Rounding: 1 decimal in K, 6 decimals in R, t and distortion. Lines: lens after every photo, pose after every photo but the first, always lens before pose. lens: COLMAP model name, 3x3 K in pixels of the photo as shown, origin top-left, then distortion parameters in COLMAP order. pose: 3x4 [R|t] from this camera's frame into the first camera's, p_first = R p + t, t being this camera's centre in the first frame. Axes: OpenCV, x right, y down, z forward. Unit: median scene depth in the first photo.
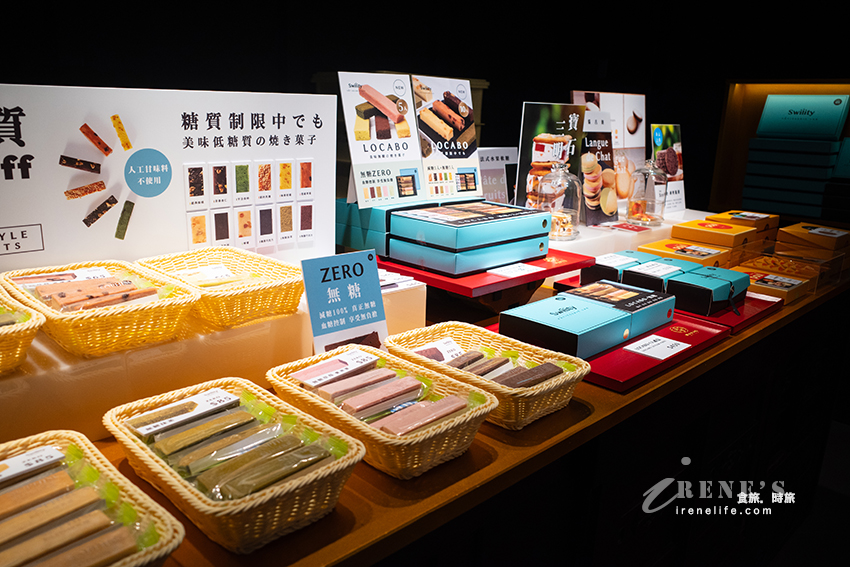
lens RADIAL K [[684.6, 0, 421.0], [0, 684.6, 287.9], [0, 0, 1]] dist [-0.062482, 0.071297]
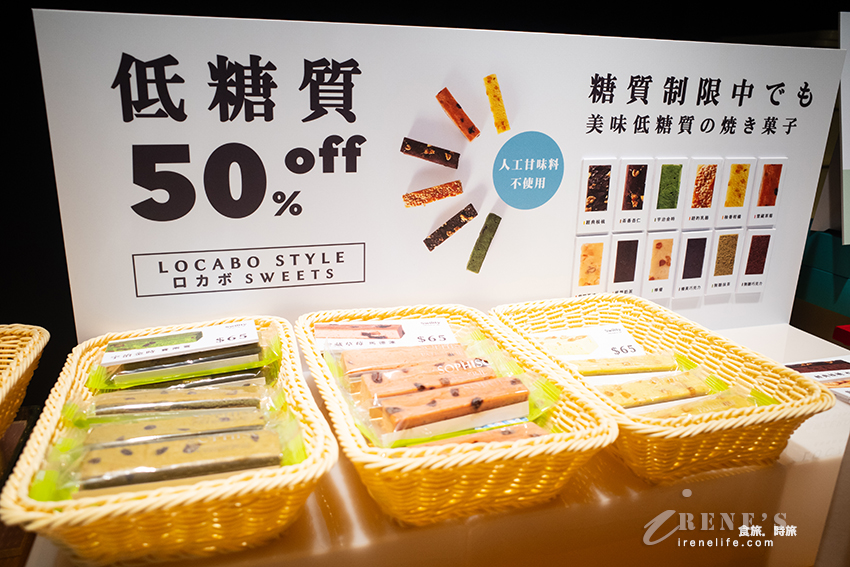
lens RADIAL K [[684.6, 0, 421.0], [0, 684.6, 287.9], [0, 0, 1]] dist [-0.062482, 0.071297]
pose [[0.890740, 0.125635, -0.436804, -0.191163], [-0.117341, 0.992024, 0.046045, -0.075542], [0.439105, 0.010241, 0.898377, 0.373475]]
